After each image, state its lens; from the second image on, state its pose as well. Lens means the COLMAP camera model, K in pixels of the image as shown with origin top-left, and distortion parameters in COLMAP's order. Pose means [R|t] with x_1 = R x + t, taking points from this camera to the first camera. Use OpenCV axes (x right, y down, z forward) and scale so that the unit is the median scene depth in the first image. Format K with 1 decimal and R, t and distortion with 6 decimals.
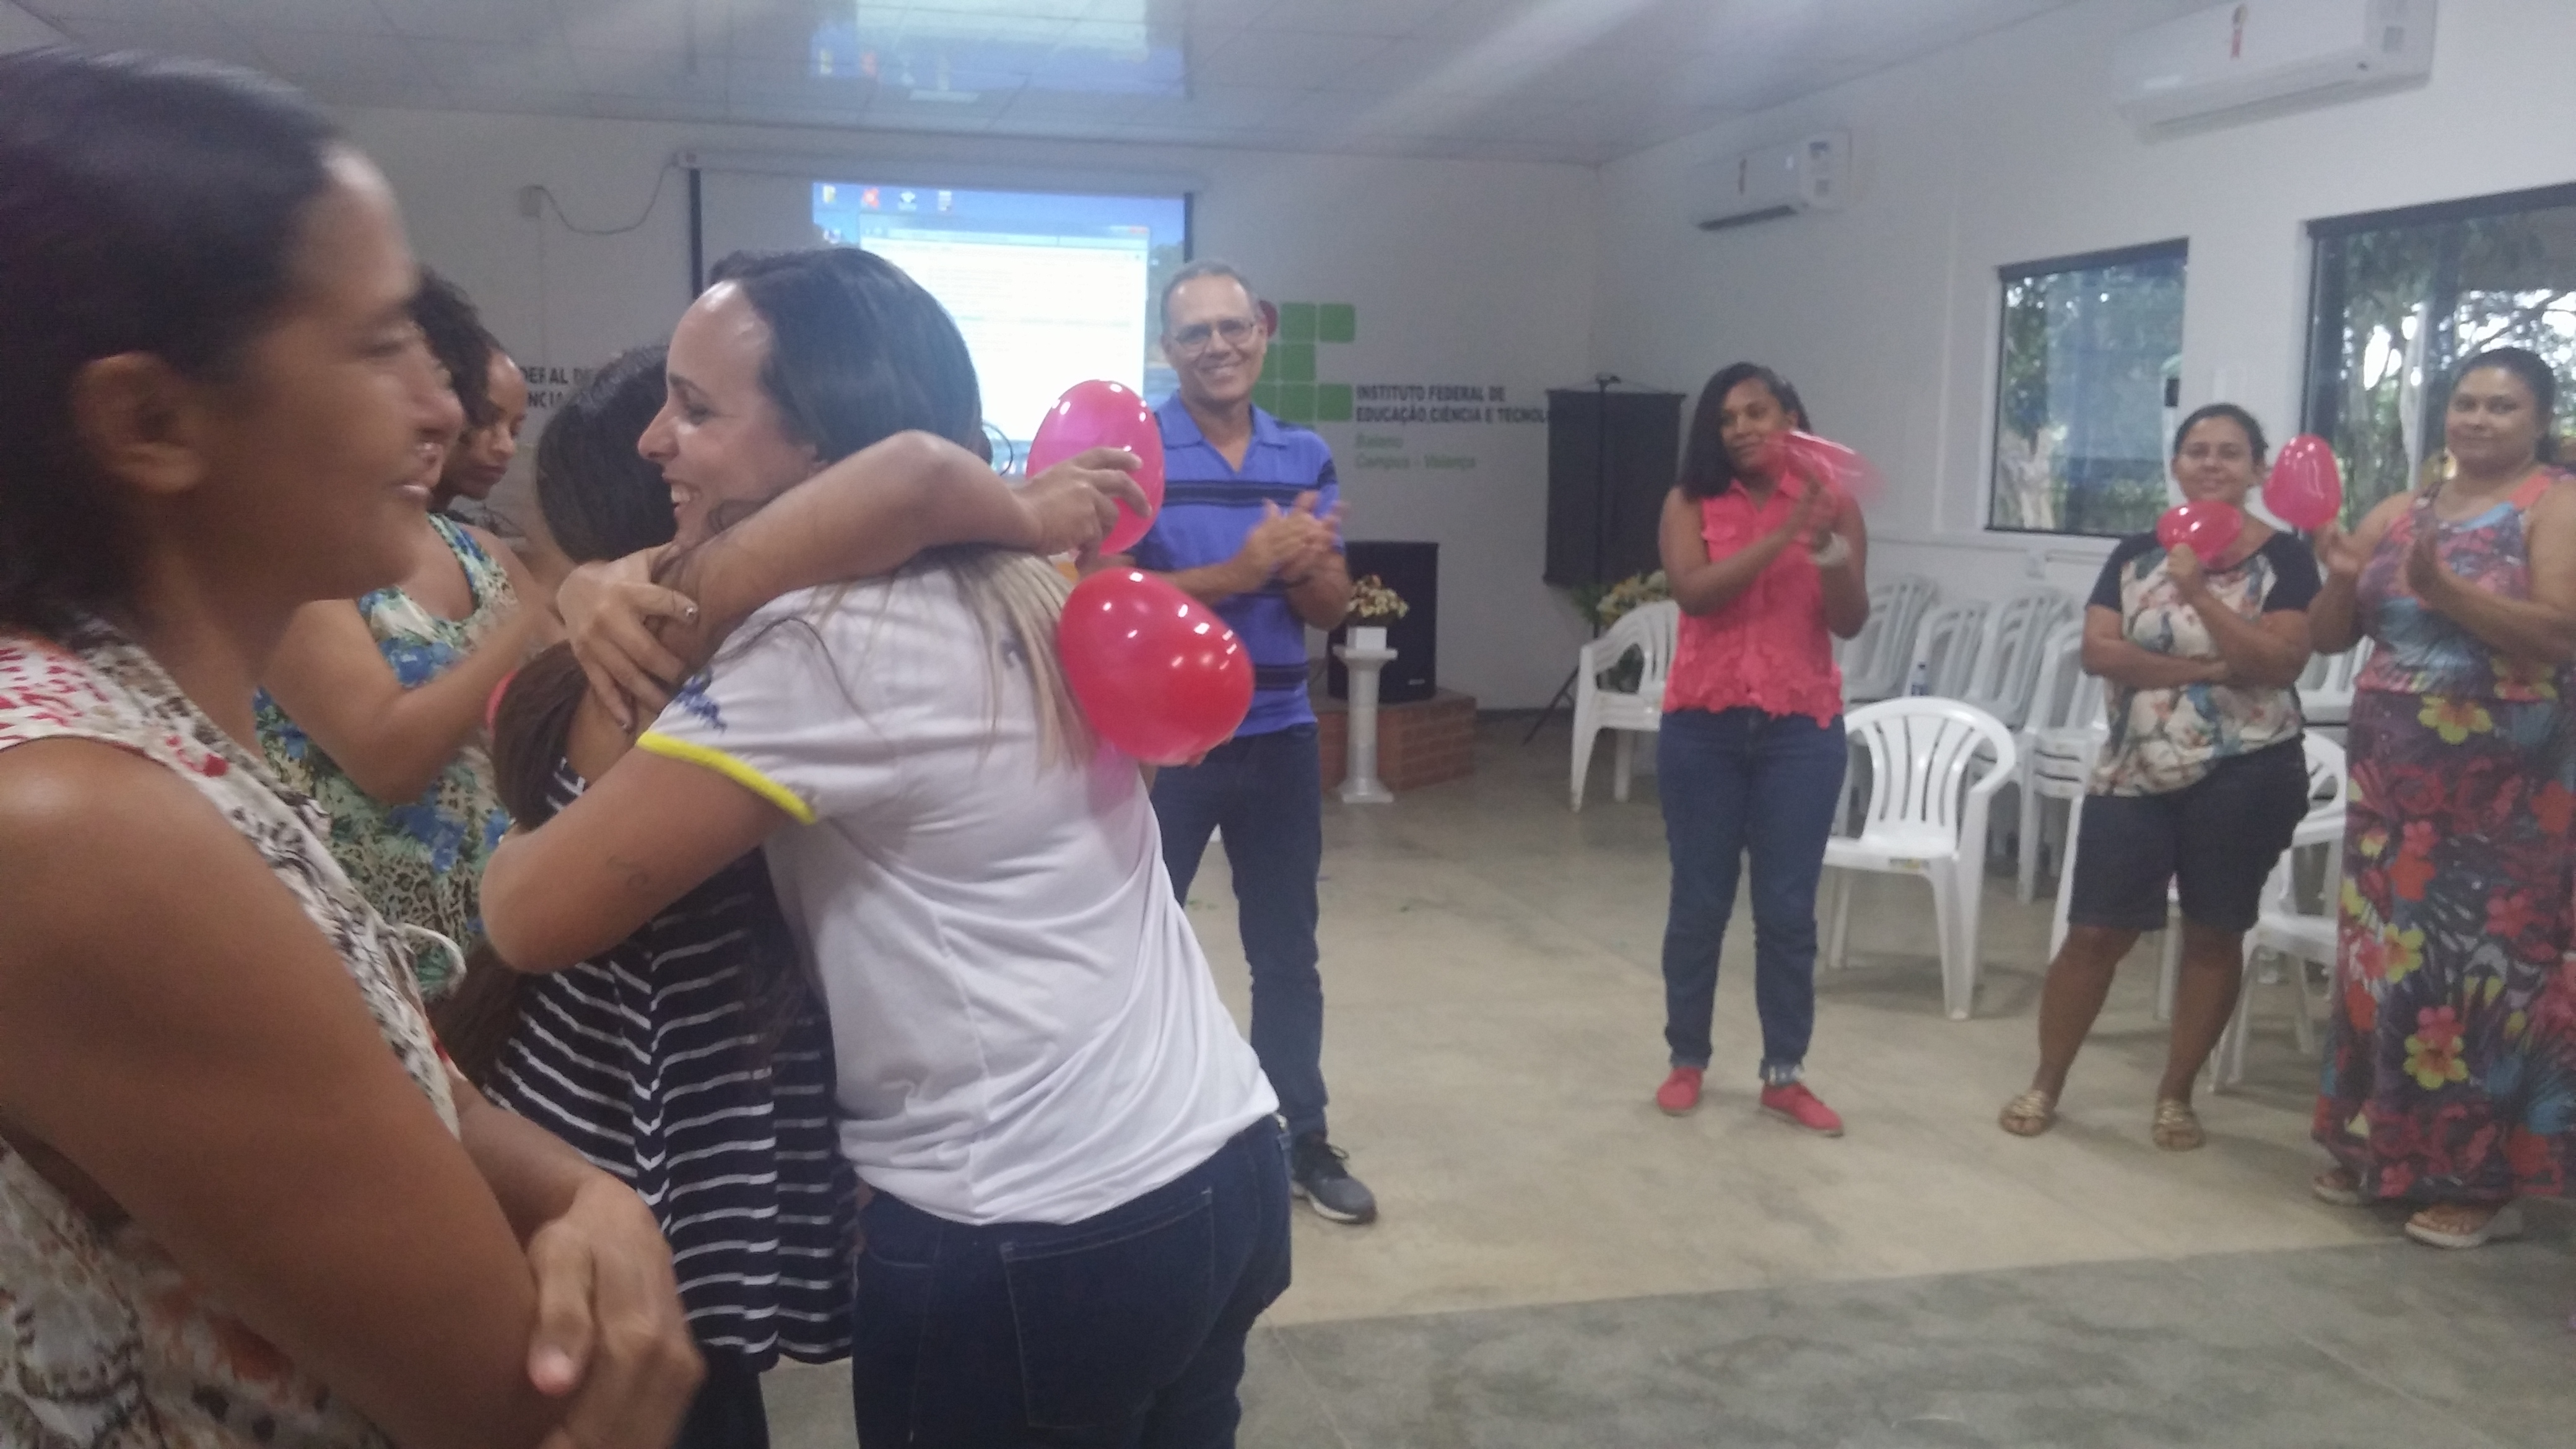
lens RADIAL K [[2384.4, 0, 1268.2], [0, 2384.4, 728.7], [0, 0, 1]] dist [0.086544, -0.002991]
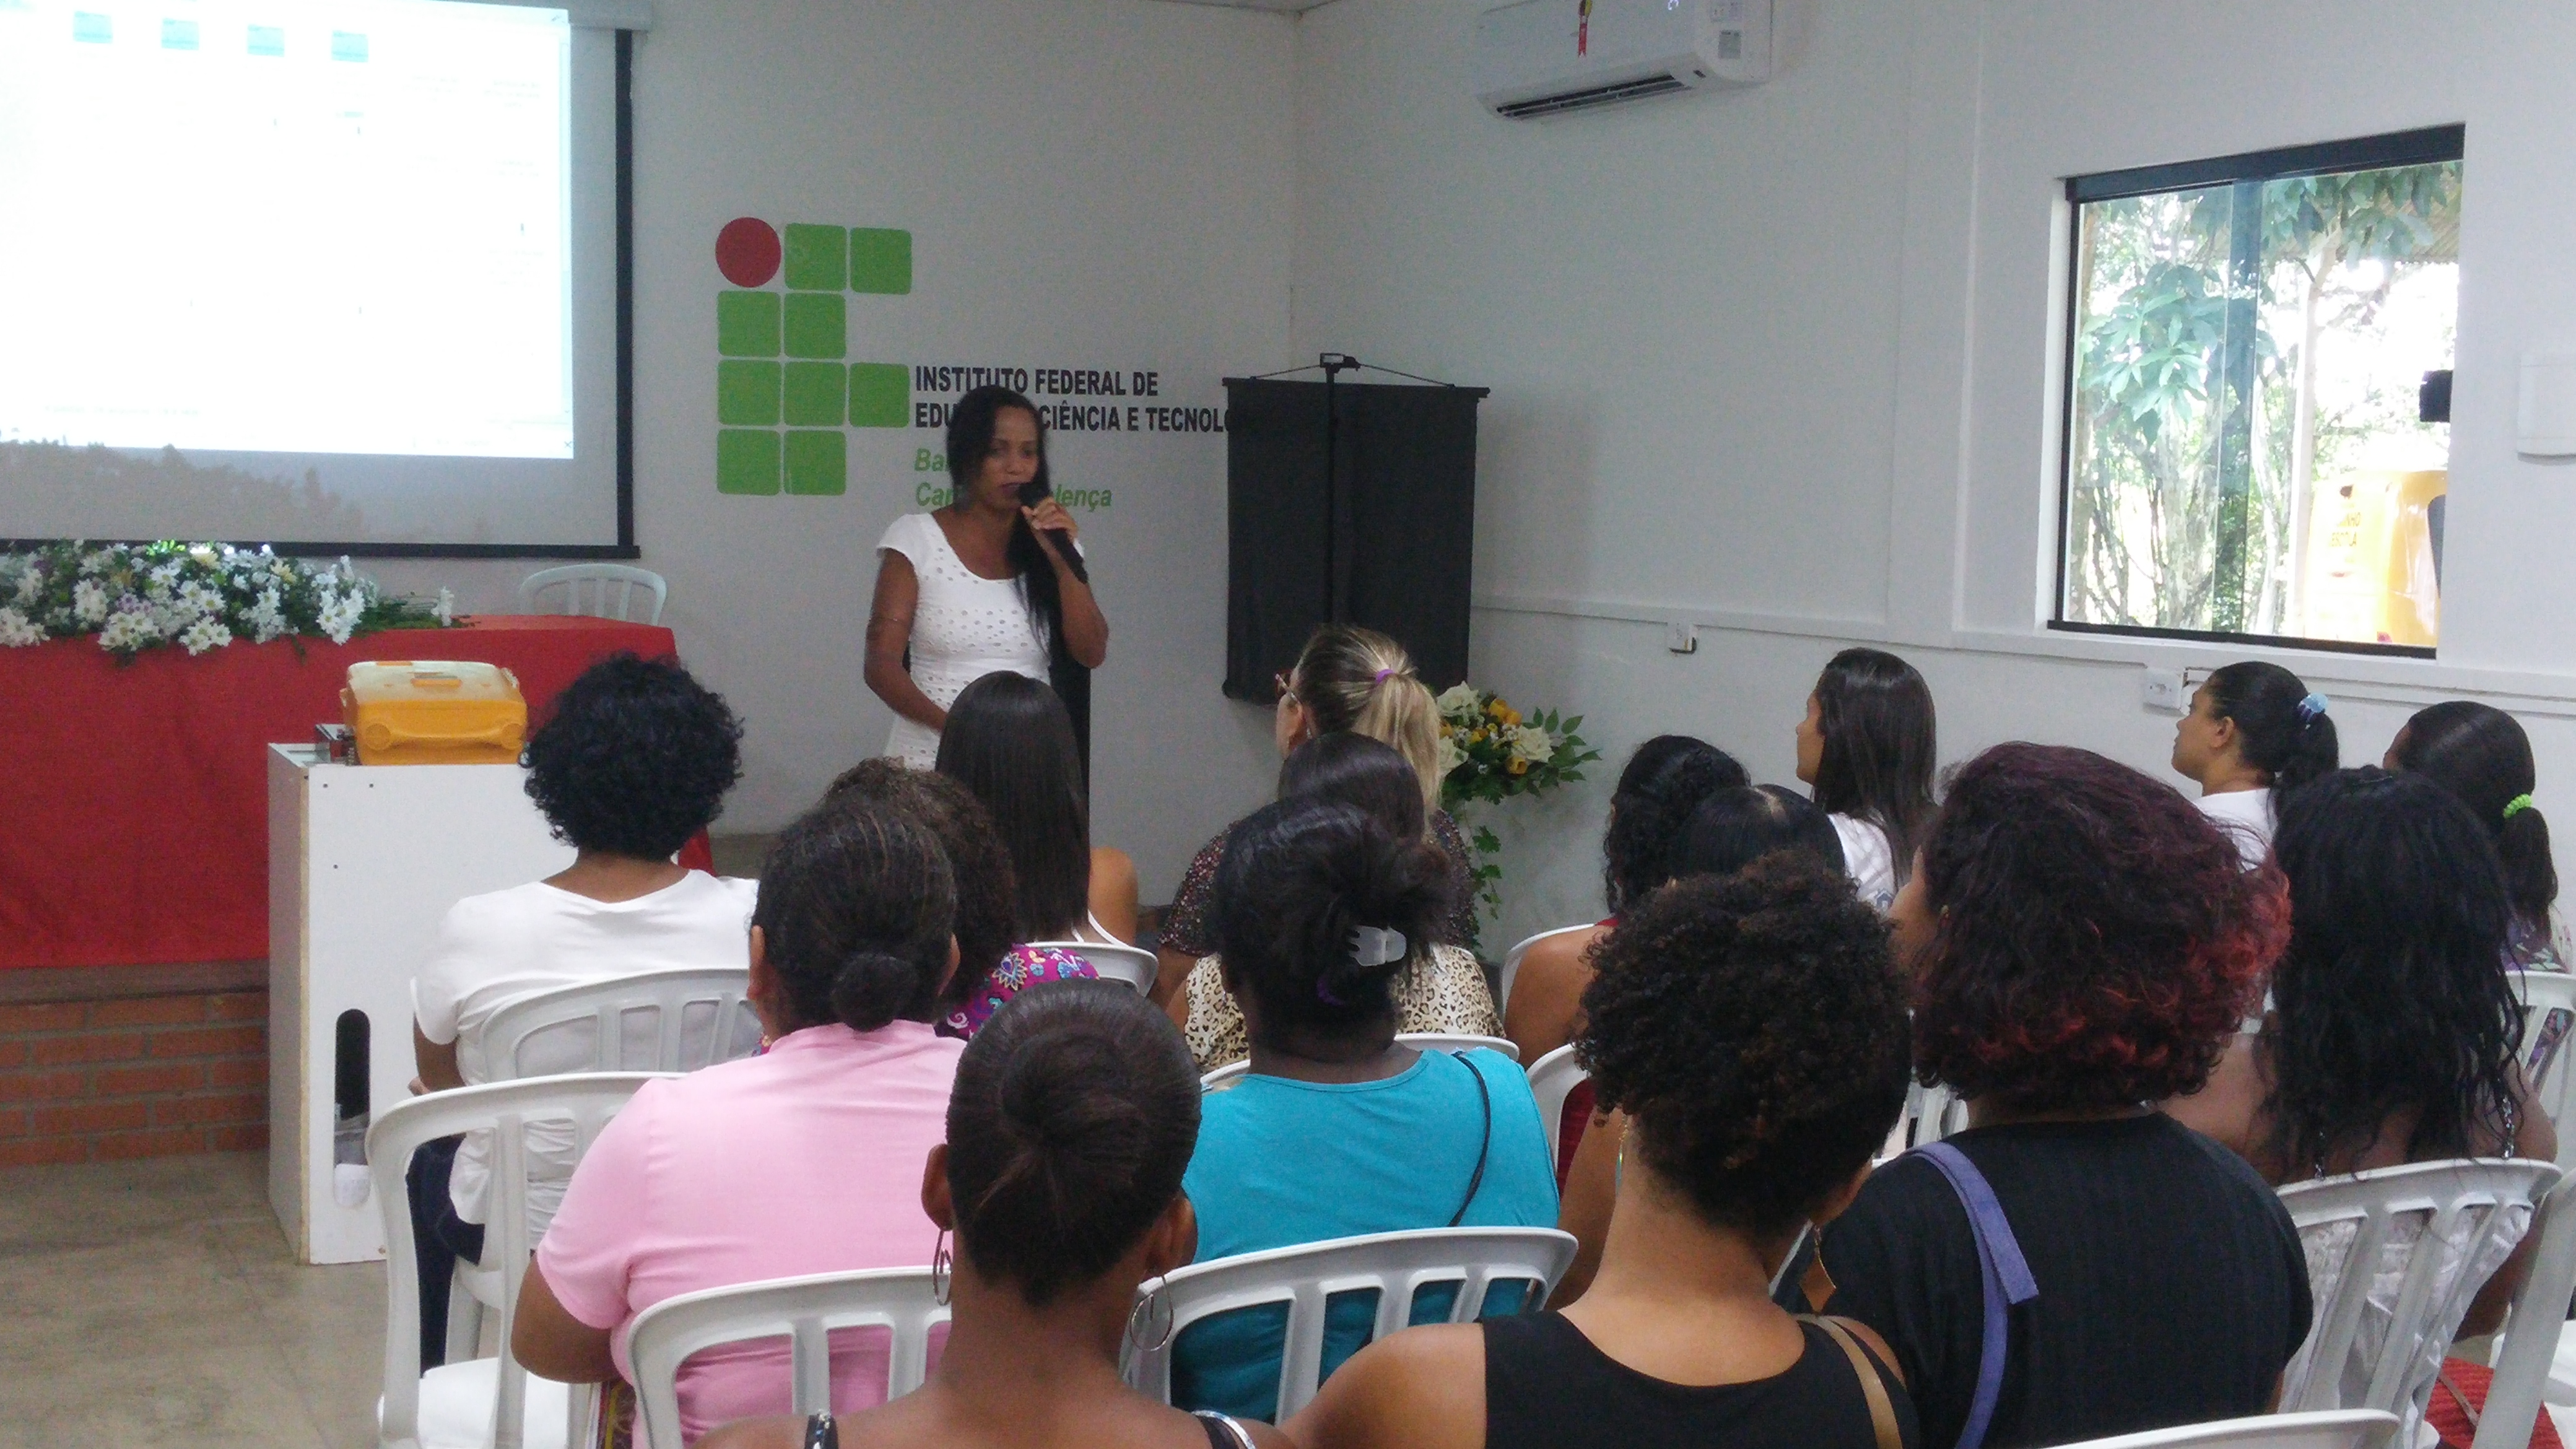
lens RADIAL K [[3330.2, 0, 1269.1], [0, 3330.2, 750.0], [0, 0, 1]] dist [0.158649, 0.000000]
pose [[0.984862, -0.010084, 0.173044, -0.021150], [0.015152, 0.999493, -0.027990, -0.023286], [-0.172674, 0.030189, 0.984516, 0.164822]]
